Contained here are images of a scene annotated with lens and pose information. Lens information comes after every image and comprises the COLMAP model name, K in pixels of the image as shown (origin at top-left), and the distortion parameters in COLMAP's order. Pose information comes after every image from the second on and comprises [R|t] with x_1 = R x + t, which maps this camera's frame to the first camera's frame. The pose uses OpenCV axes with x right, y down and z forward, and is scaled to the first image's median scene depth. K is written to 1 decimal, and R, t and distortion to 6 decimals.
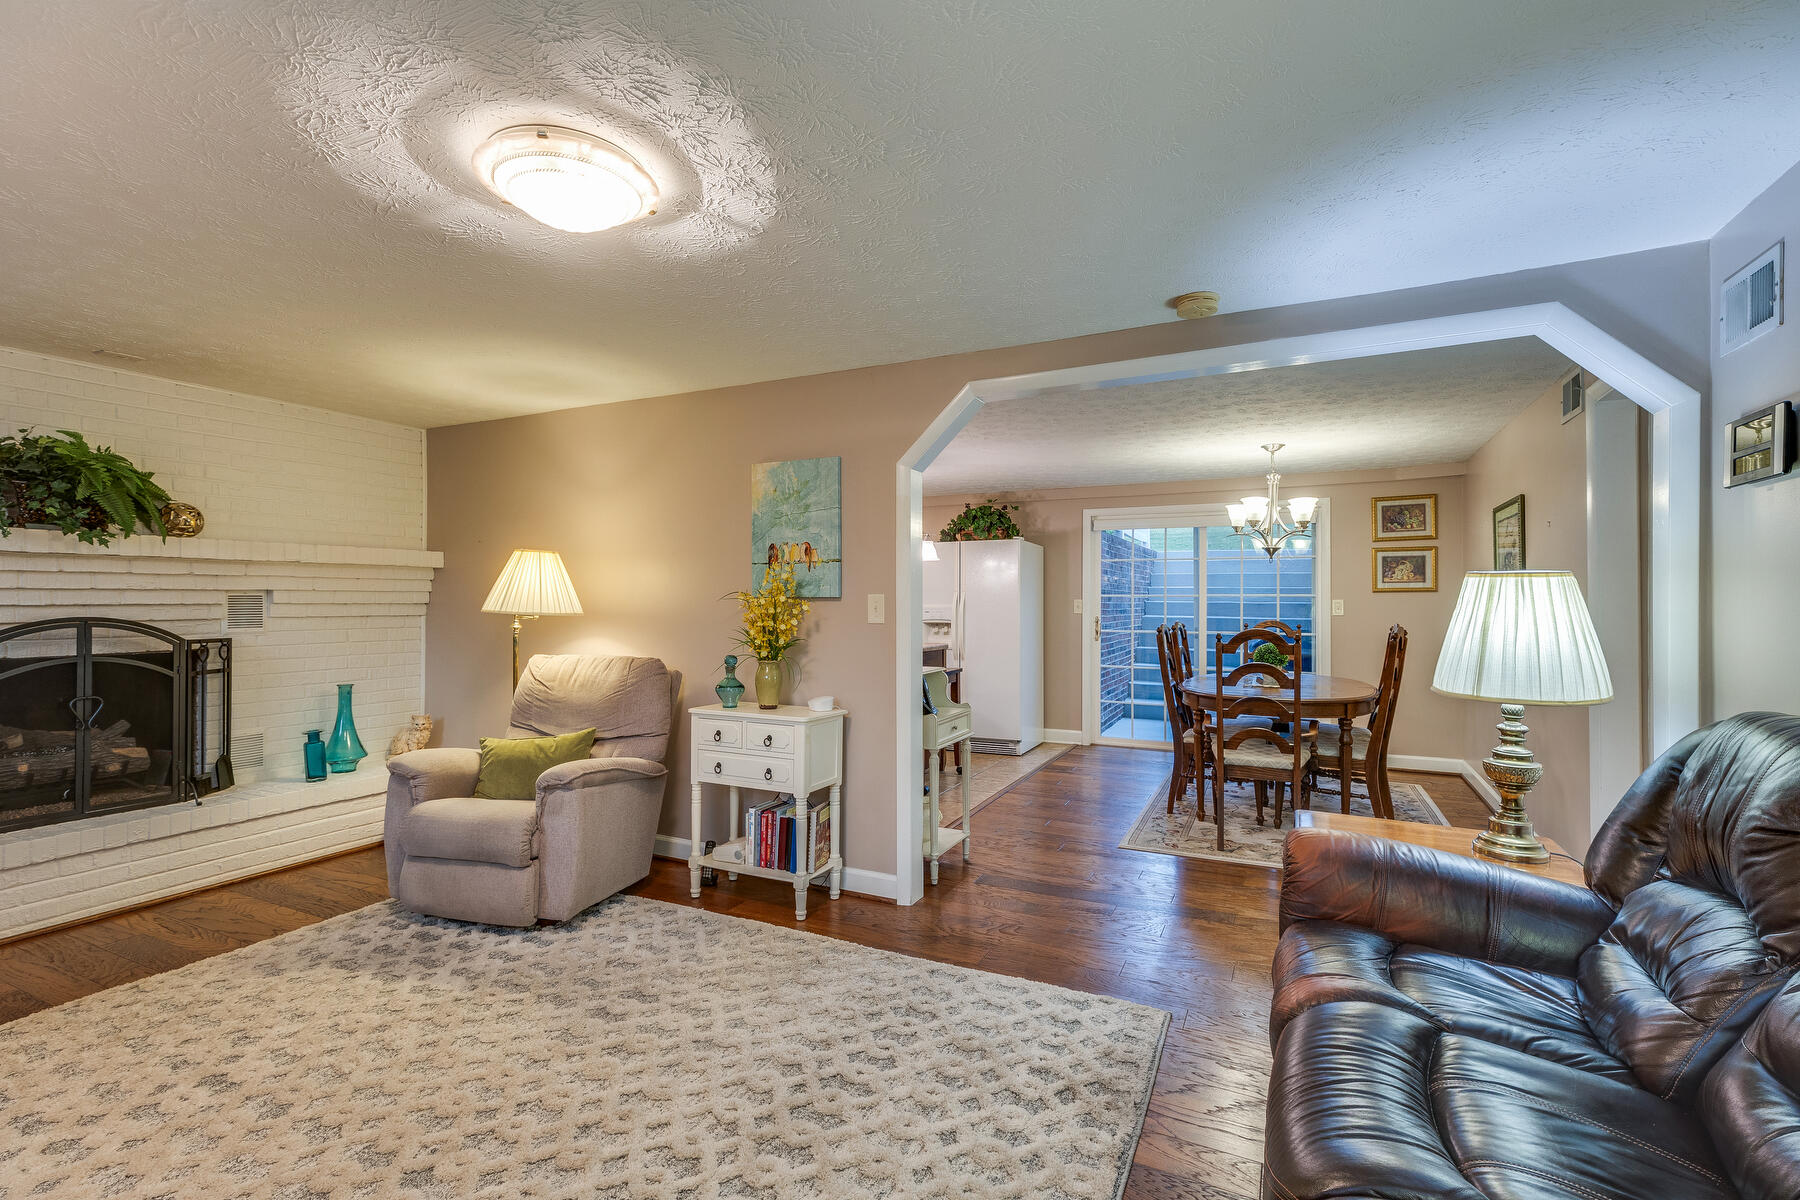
lens RADIAL K [[811.1, 0, 900.0], [0, 811.1, 600.0], [0, 0, 1]] dist [0.002919, 0.000408]
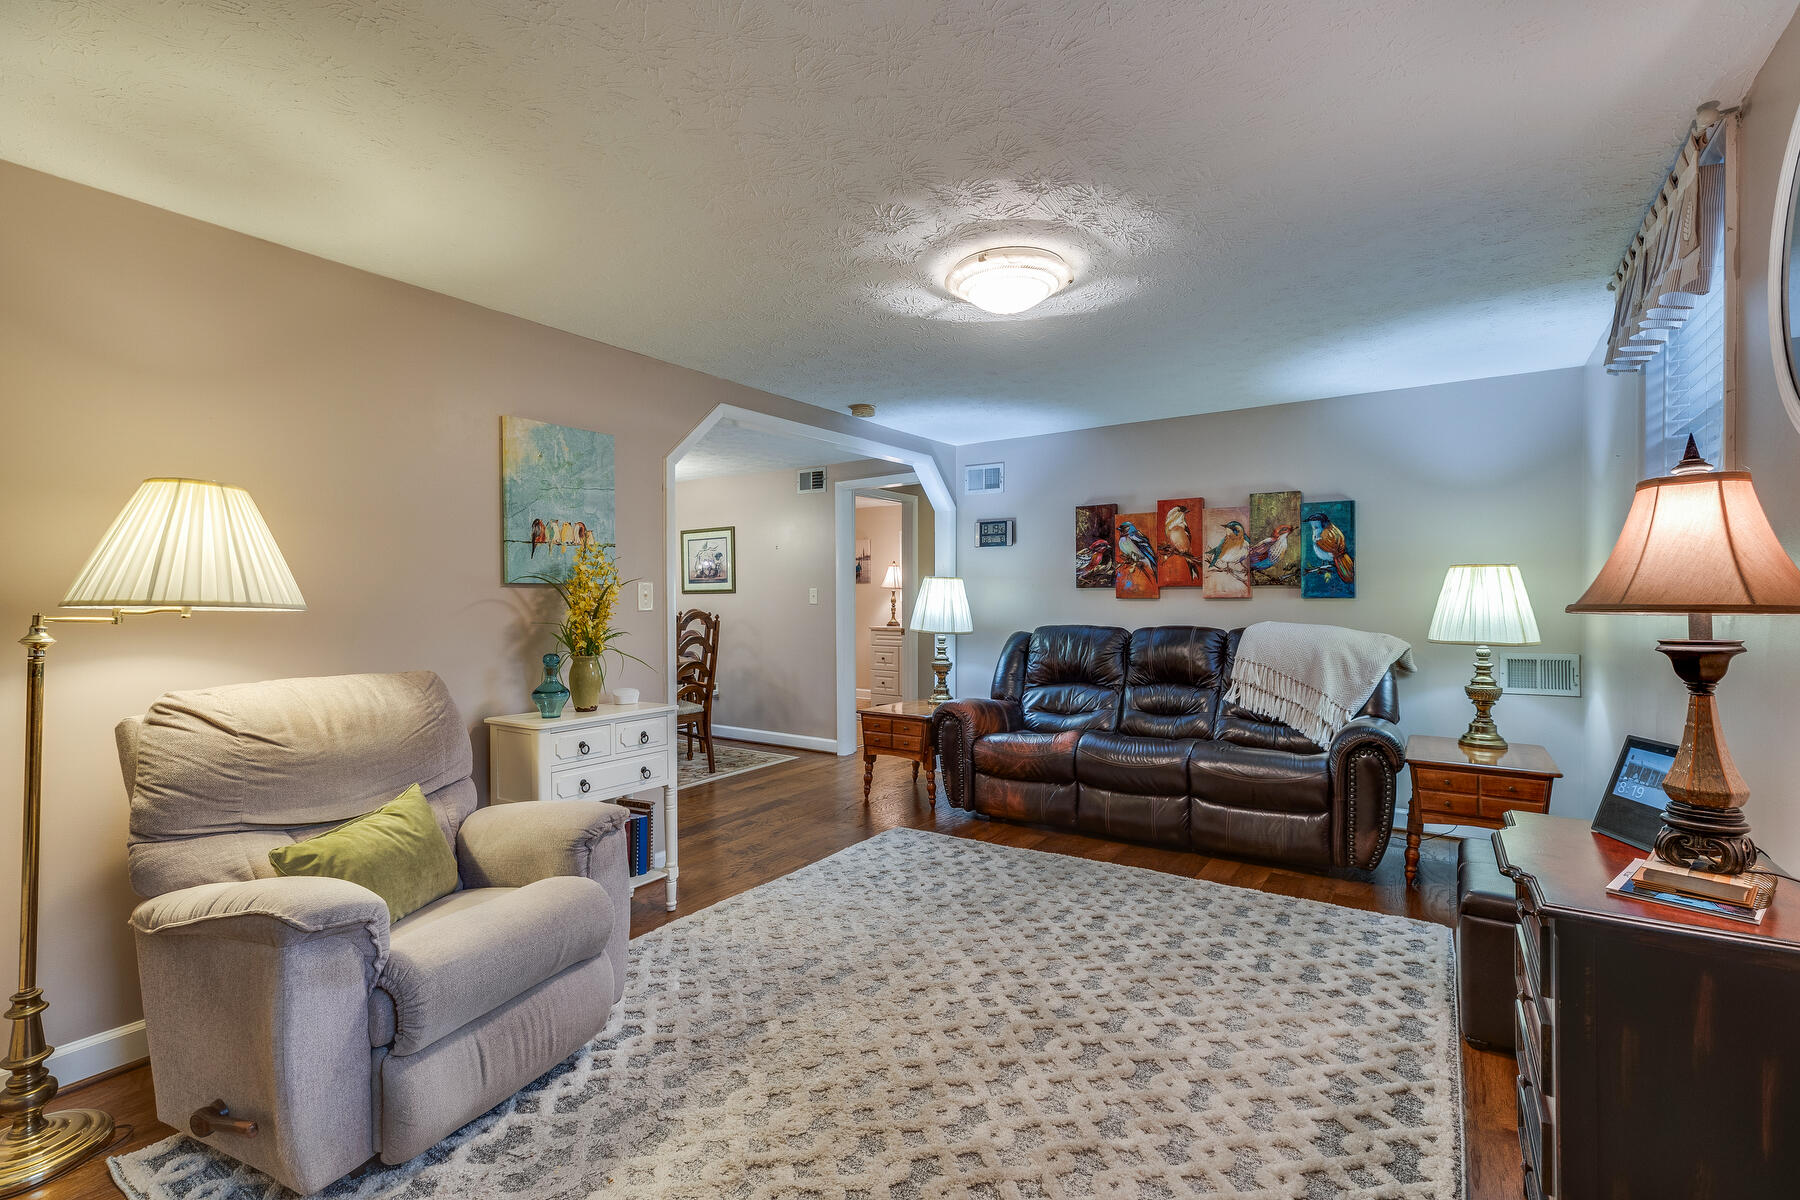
lens RADIAL K [[811.1, 0, 900.0], [0, 811.1, 600.0], [0, 0, 1]] dist [0.002919, 0.000408]
pose [[0.135559, -0.008802, 0.990730, -0.983635], [0.000844, 0.999961, 0.008768, 0.007038], [-0.990769, -0.000352, 0.135561, 0.545622]]
